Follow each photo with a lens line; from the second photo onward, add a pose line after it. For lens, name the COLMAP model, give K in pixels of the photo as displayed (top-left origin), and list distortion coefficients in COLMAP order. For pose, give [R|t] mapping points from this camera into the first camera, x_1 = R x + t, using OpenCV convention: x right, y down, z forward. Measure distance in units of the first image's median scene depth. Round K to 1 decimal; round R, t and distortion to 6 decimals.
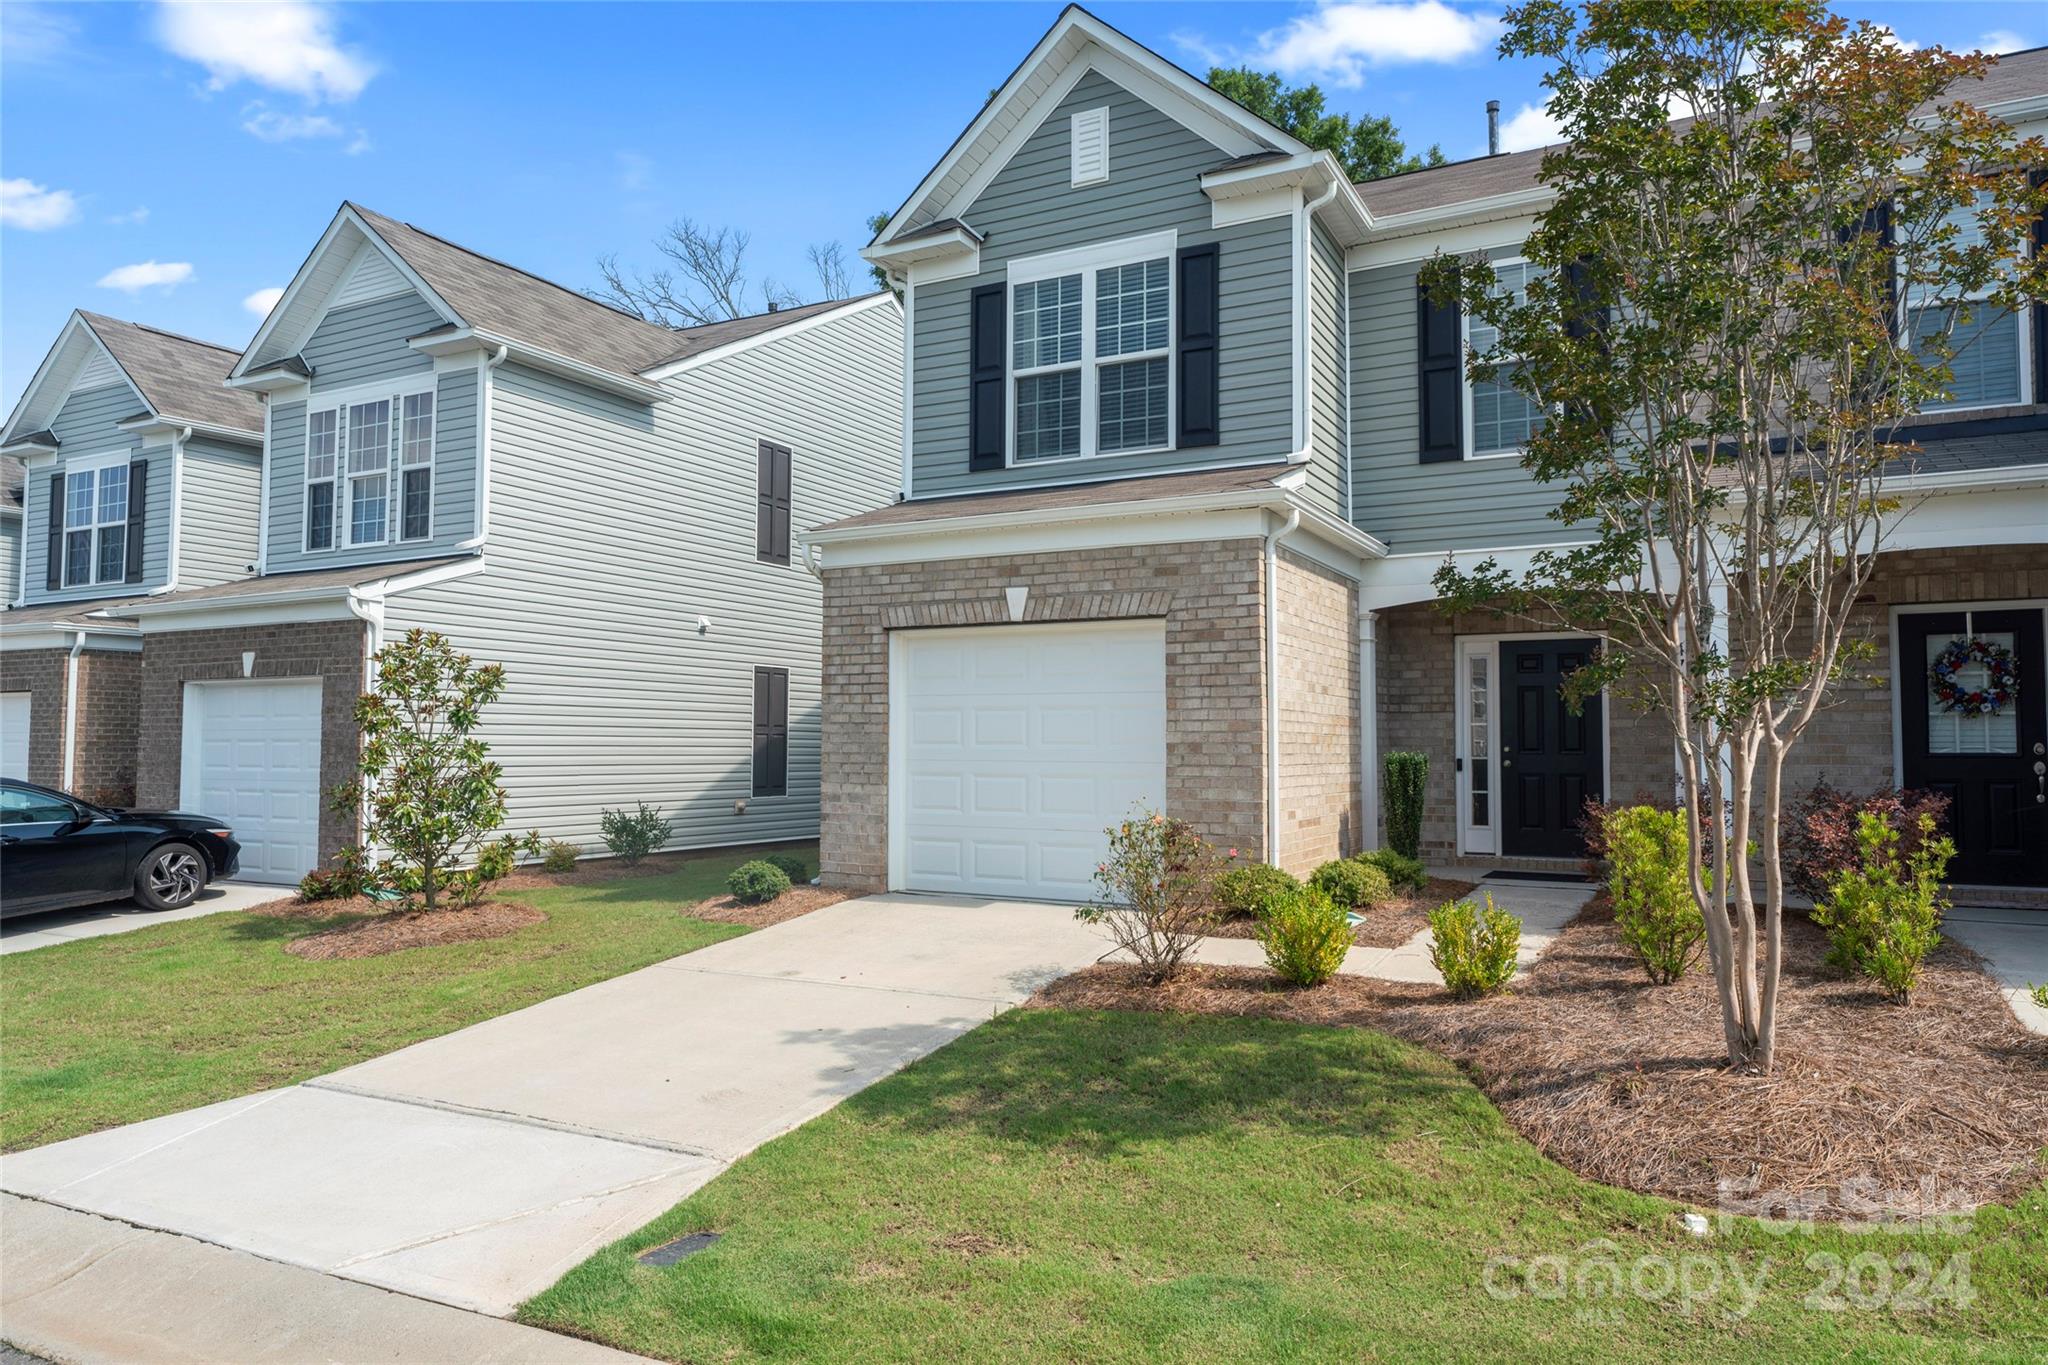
lens RADIAL K [[1332.9, 0, 1024.0], [0, 1332.9, 682.5], [0, 0, 1]] dist [0.004000, -0.000154]
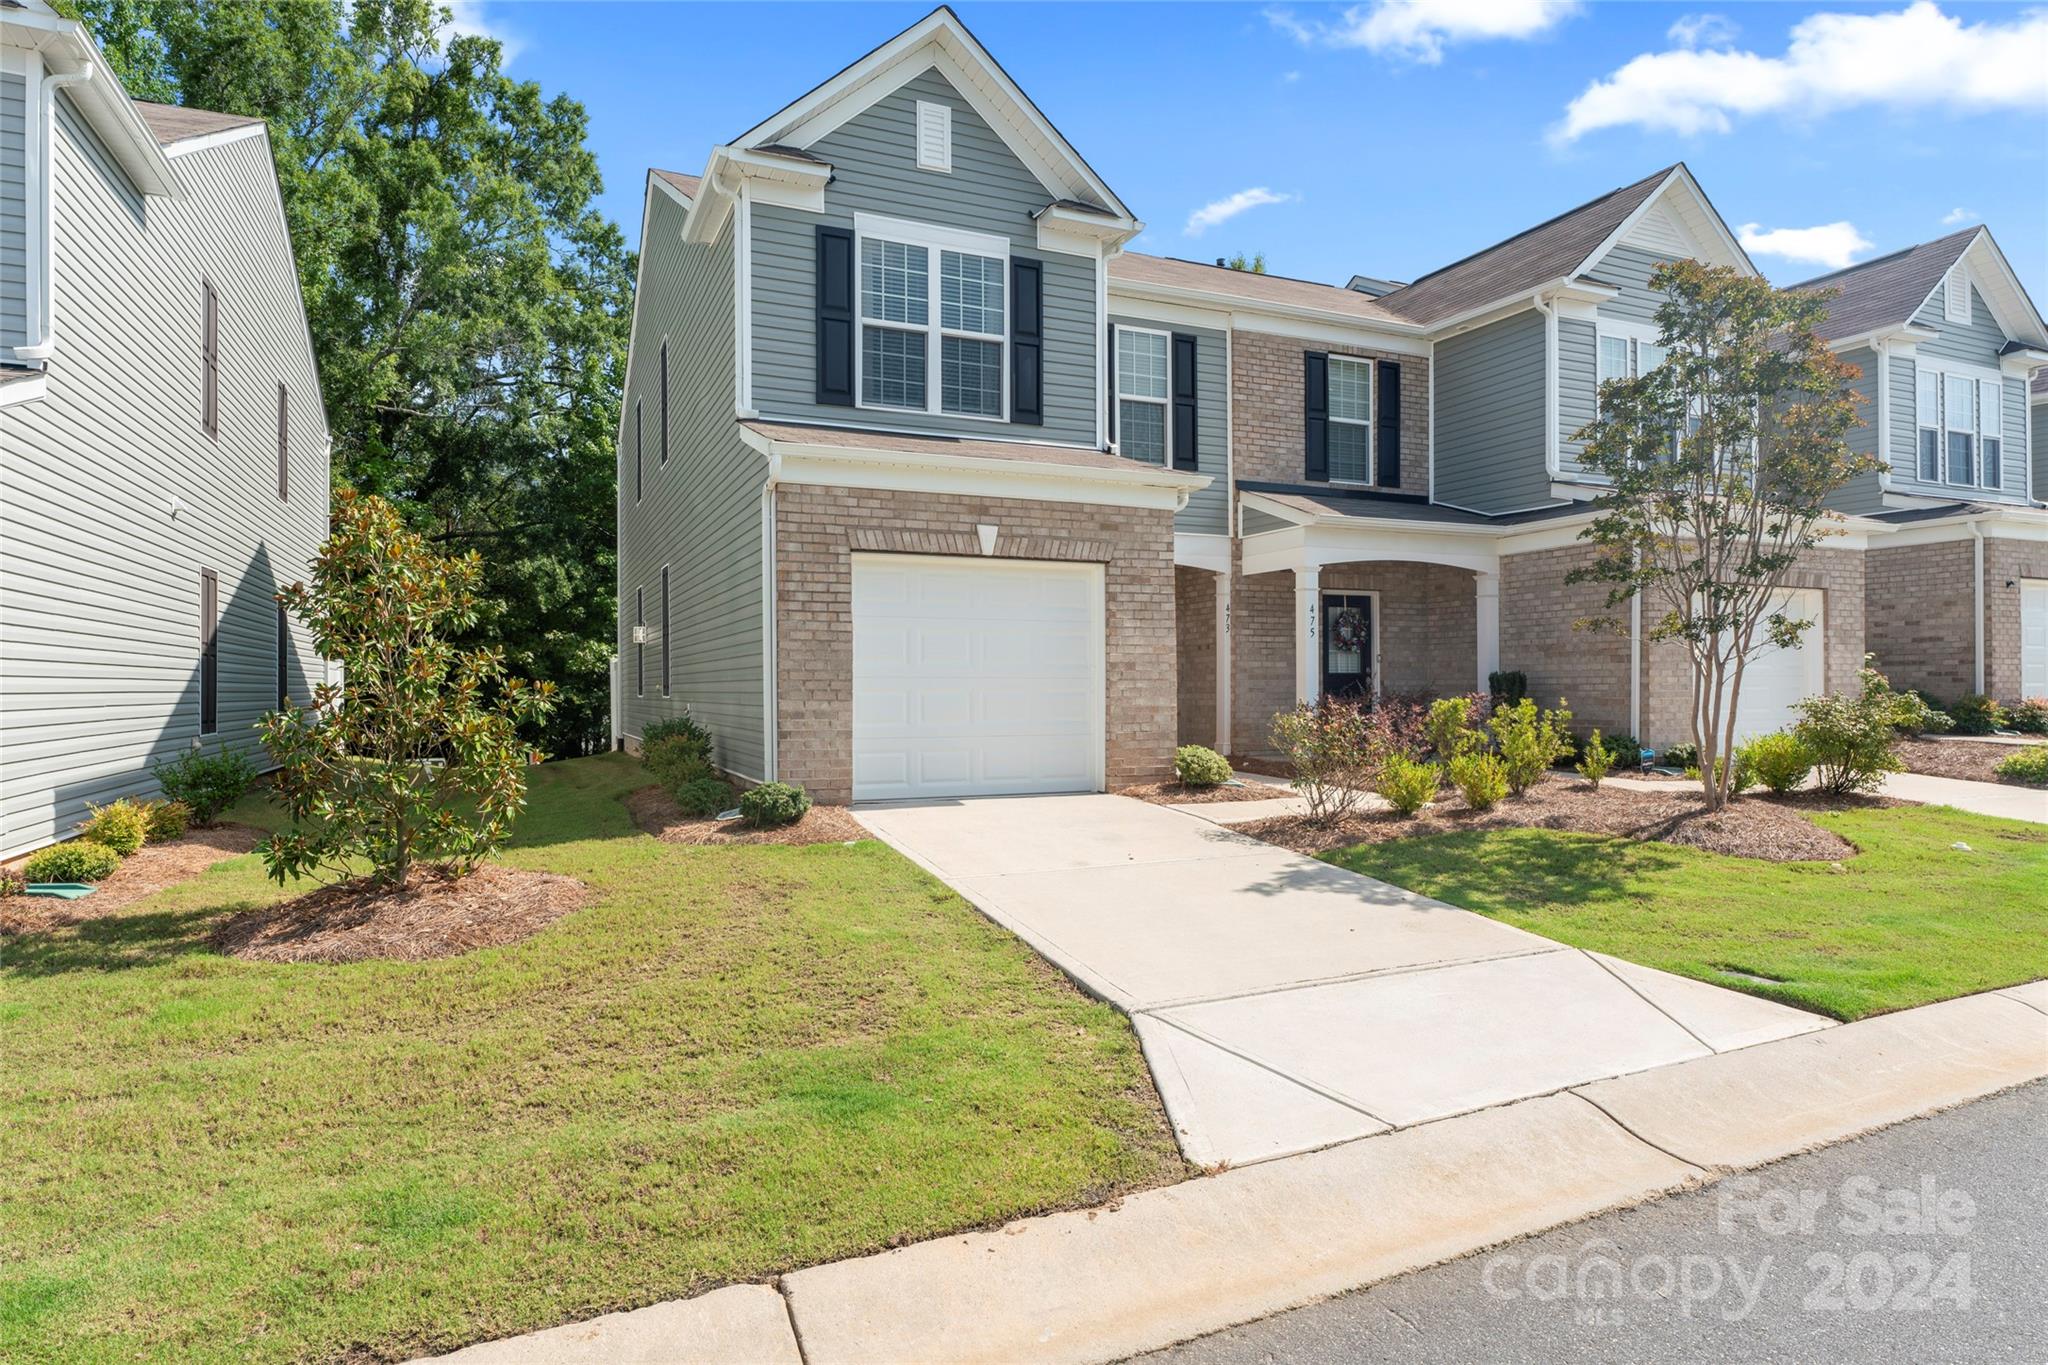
lens RADIAL K [[1141.8, 0, 1024.0], [0, 1141.8, 682.5], [0, 0, 1]] dist [0.000461, -0.000106]
pose [[0.617407, -0.002255, 0.786640, -0.707874], [-0.034325, 0.998966, 0.029804, 0.030904], [-0.785894, -0.045403, 0.616692, 0.342208]]
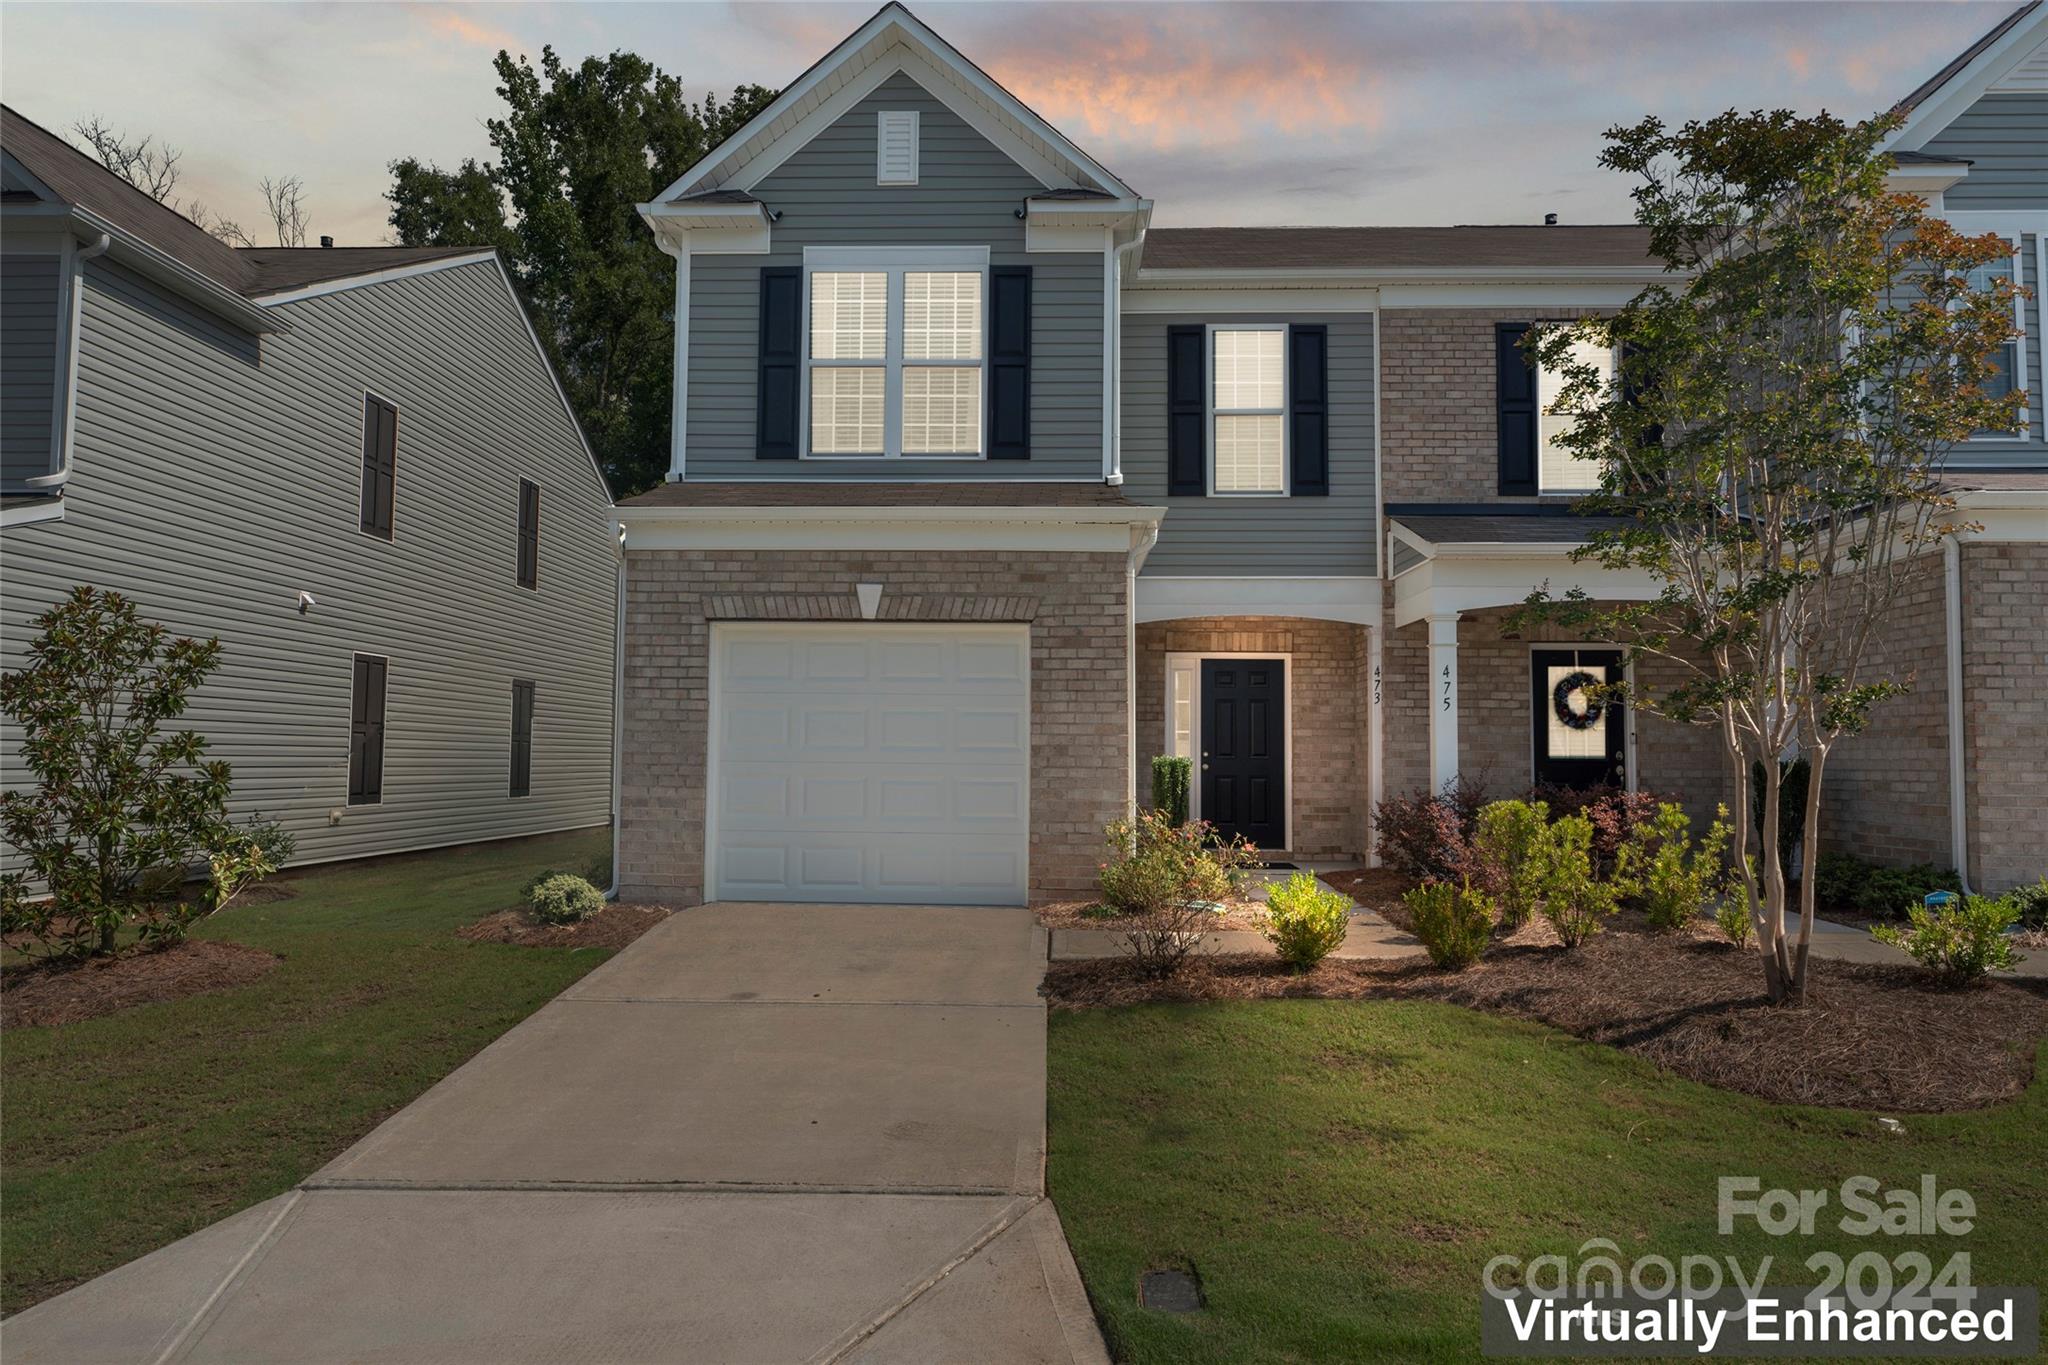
lens RADIAL K [[1282.3, 0, 1024.0], [0, 1282.3, 682.5], [0, 0, 1]] dist [0.002524, -0.002469]
pose [[0.896992, 0.031228, 0.440942, -0.294615], [-0.027822, 0.999512, -0.014190, 0.010076], [-0.441170, 0.000461, 0.897423, 0.102983]]
